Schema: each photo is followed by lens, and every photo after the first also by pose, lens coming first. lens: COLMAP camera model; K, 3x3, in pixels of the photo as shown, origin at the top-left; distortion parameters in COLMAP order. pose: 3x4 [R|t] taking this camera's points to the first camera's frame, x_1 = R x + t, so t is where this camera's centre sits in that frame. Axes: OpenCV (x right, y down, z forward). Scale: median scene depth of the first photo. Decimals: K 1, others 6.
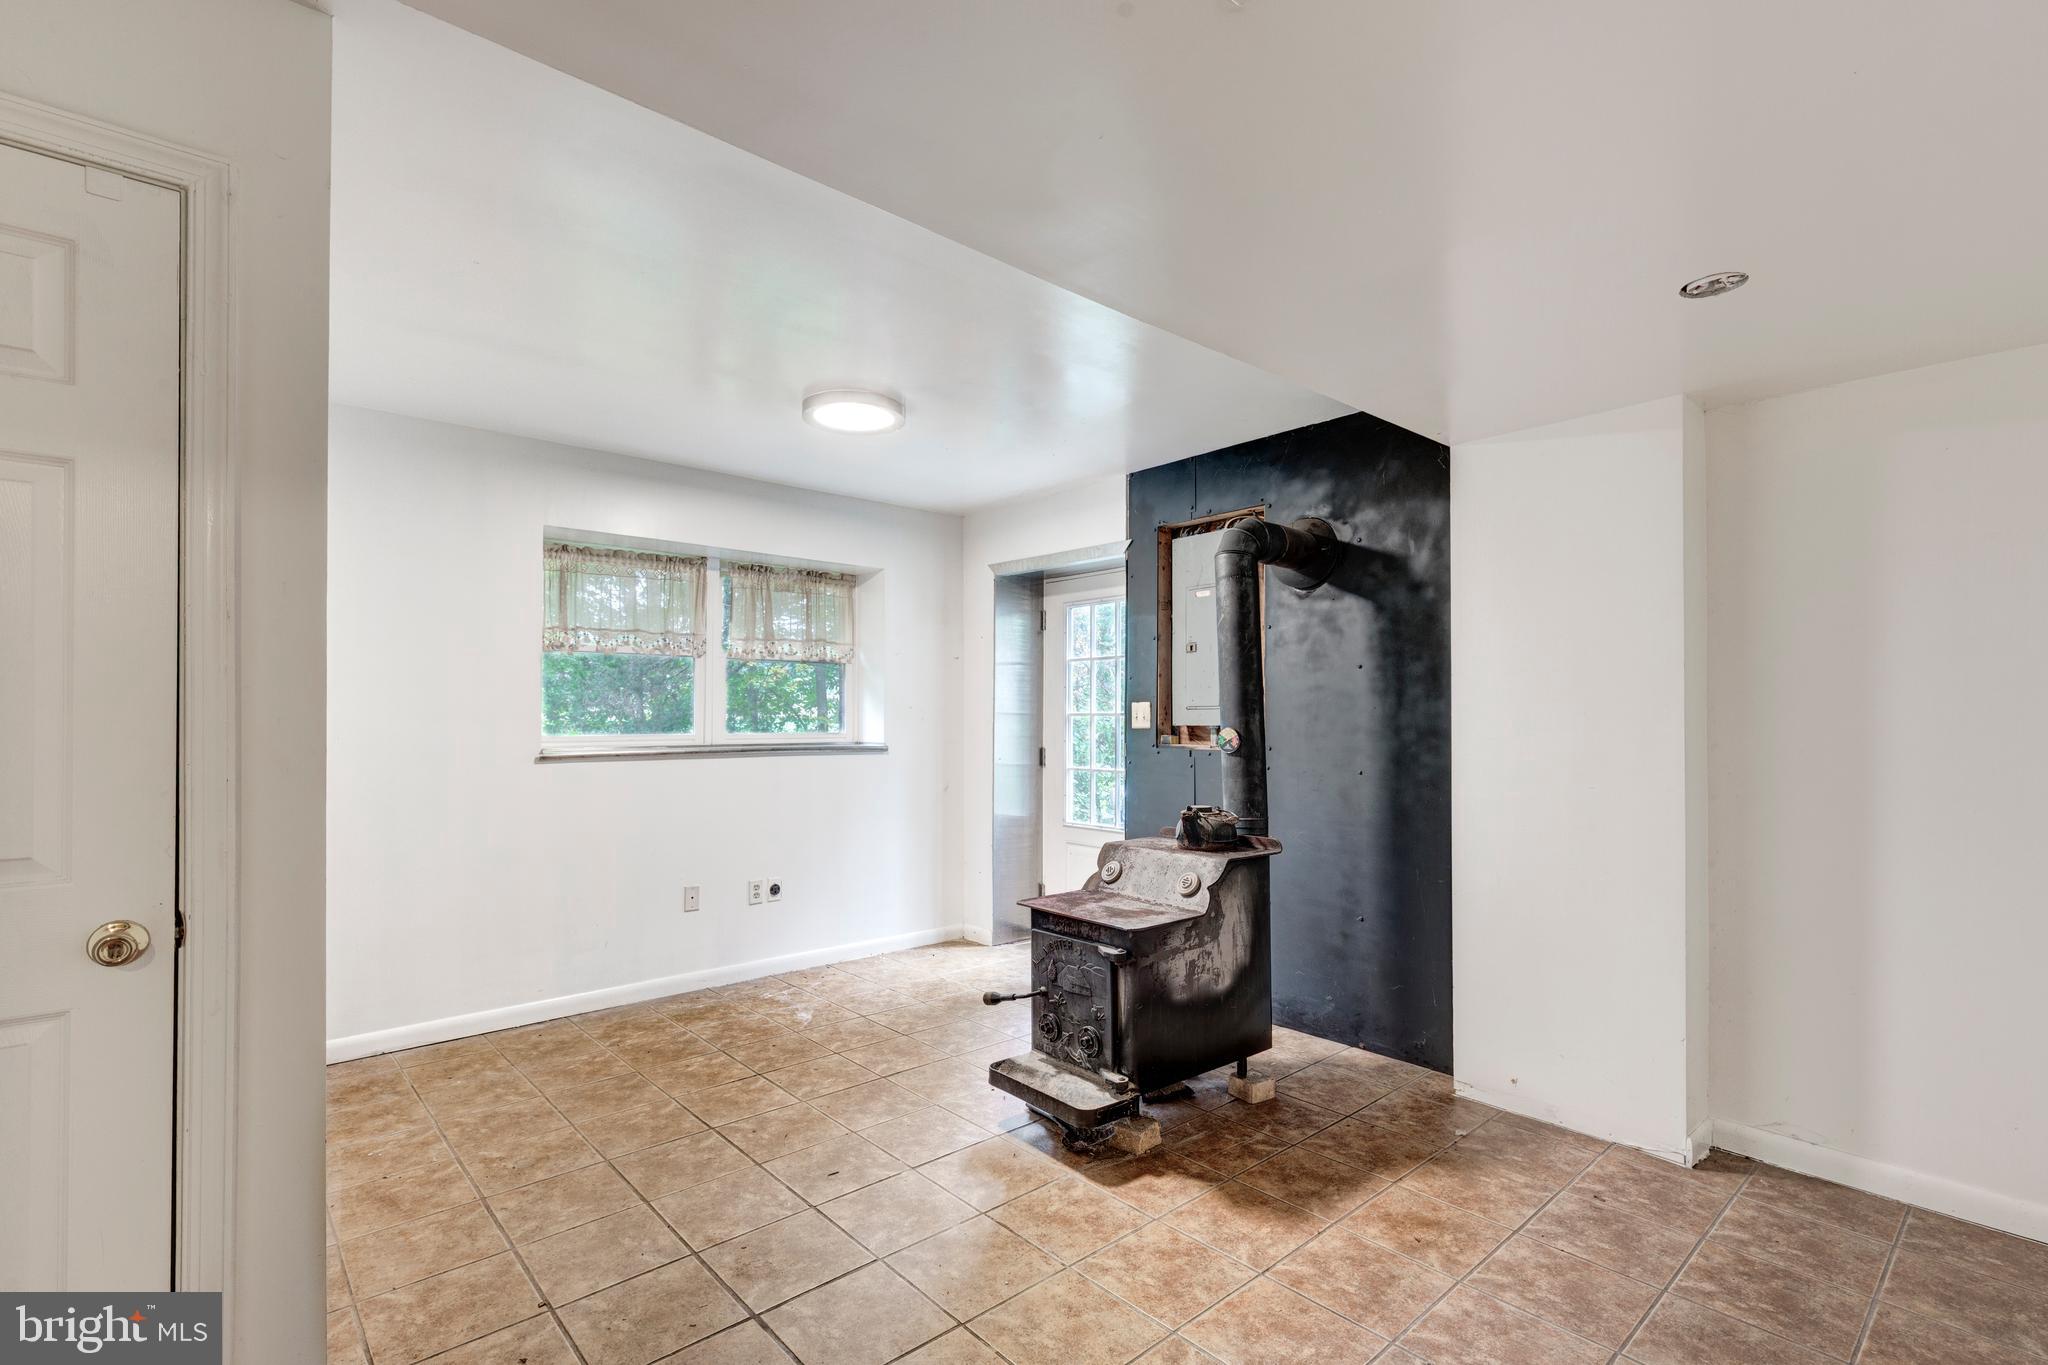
lens RADIAL K [[937.3, 0, 1024.1], [0, 937.3, 708.2], [0, 0, 1]] dist [0.002741, -0.000176]
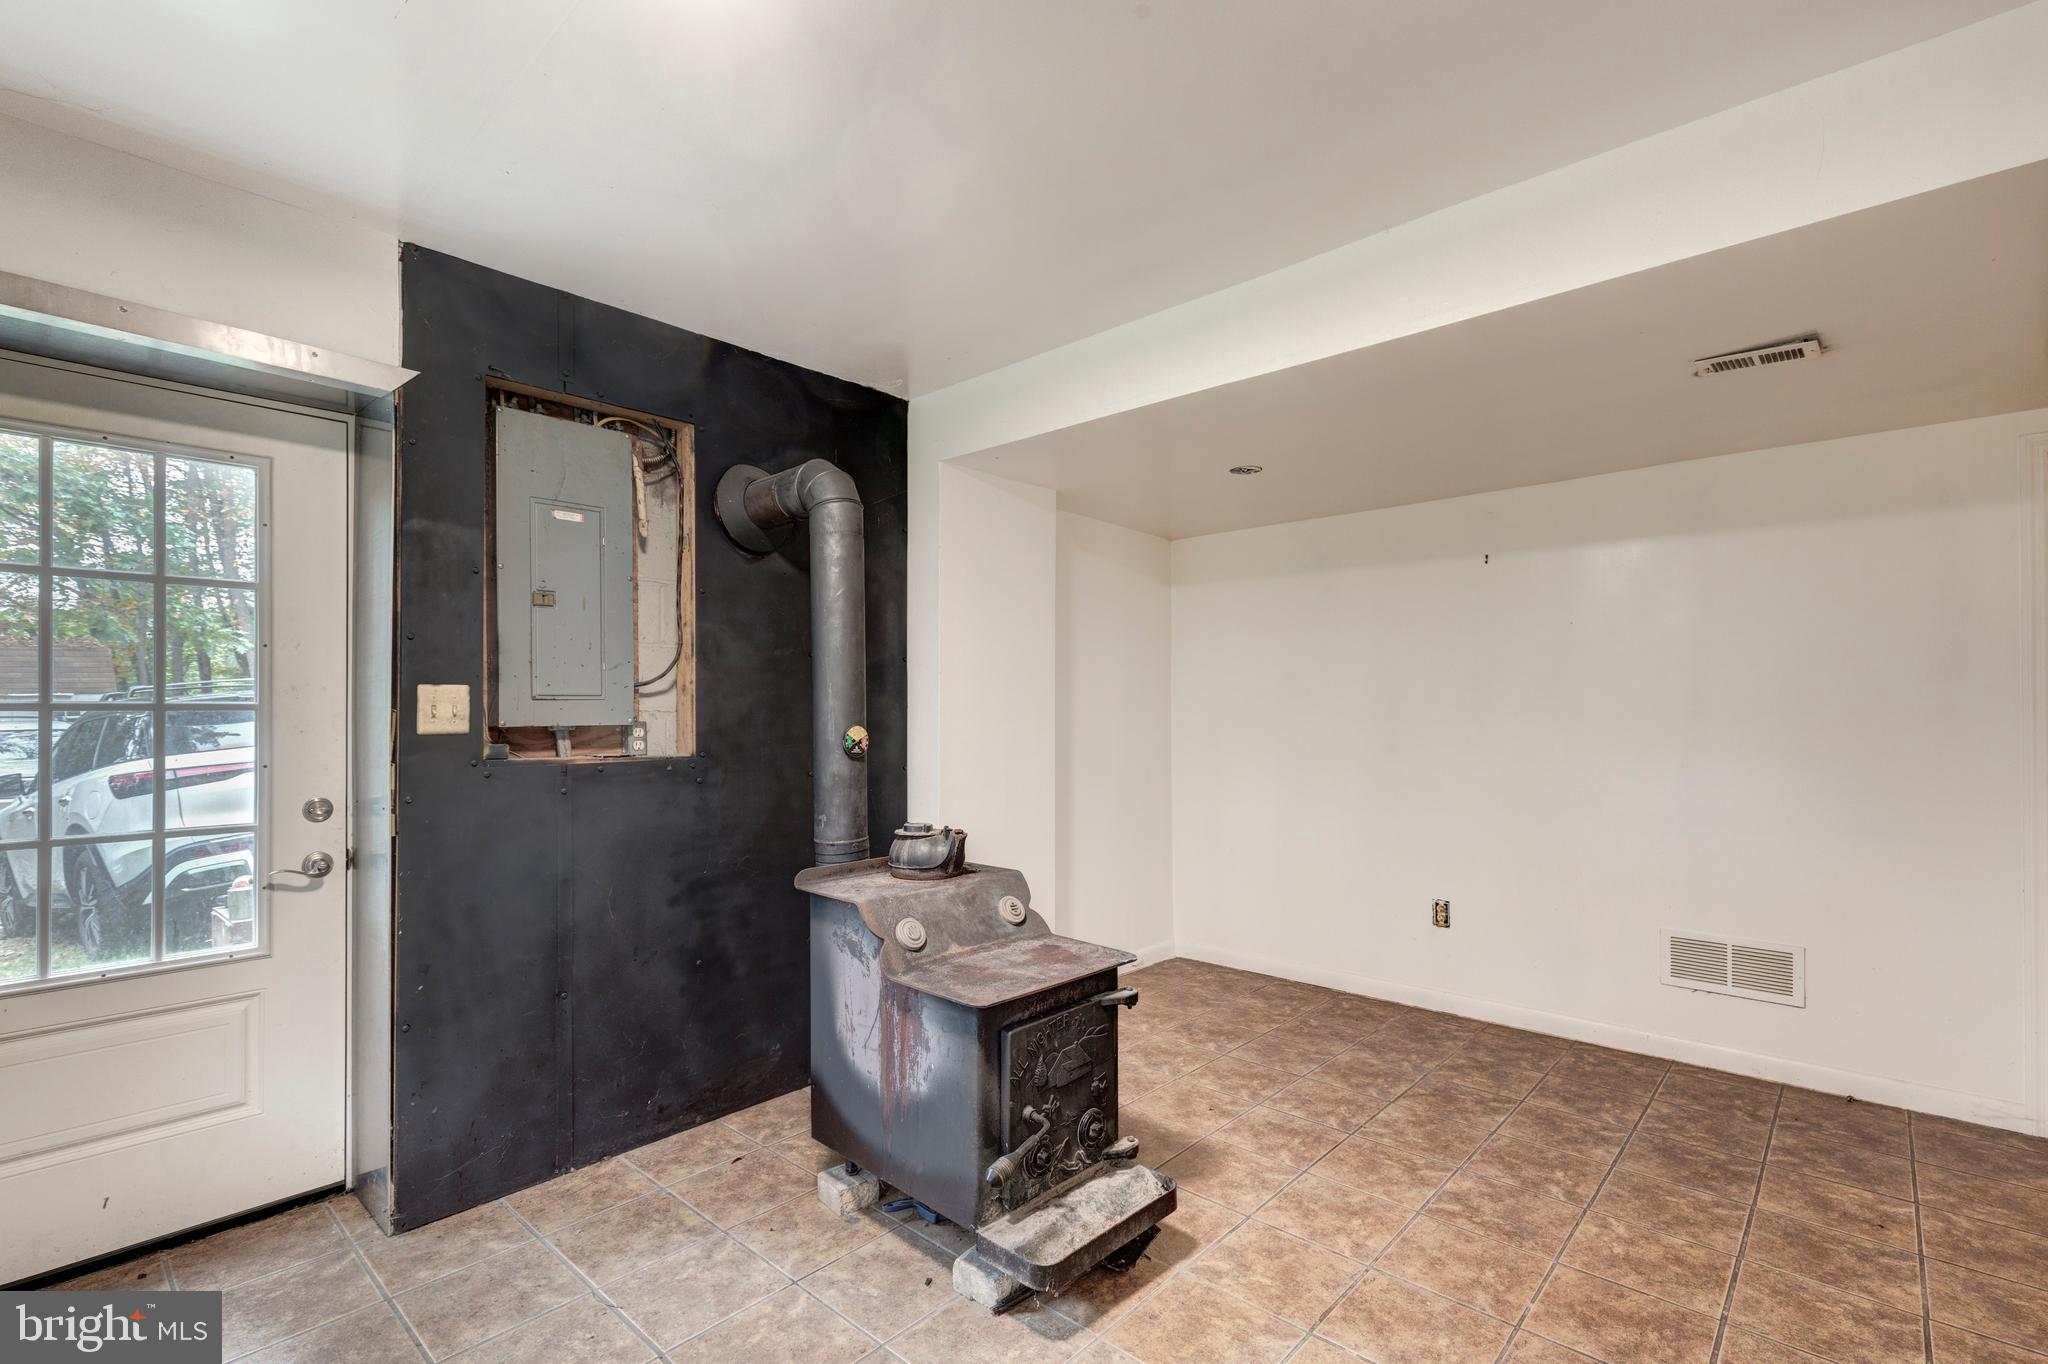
lens RADIAL K [[937.3, 0, 1024.1], [0, 937.3, 707.7], [0, 0, 1]] dist [0.002741, -0.000176]
pose [[-0.106688, 0.004791, 0.994281, -0.686115], [-0.006726, 0.999962, -0.005540, 0.011106], [-0.994270, -0.007278, -0.106652, 1.121916]]
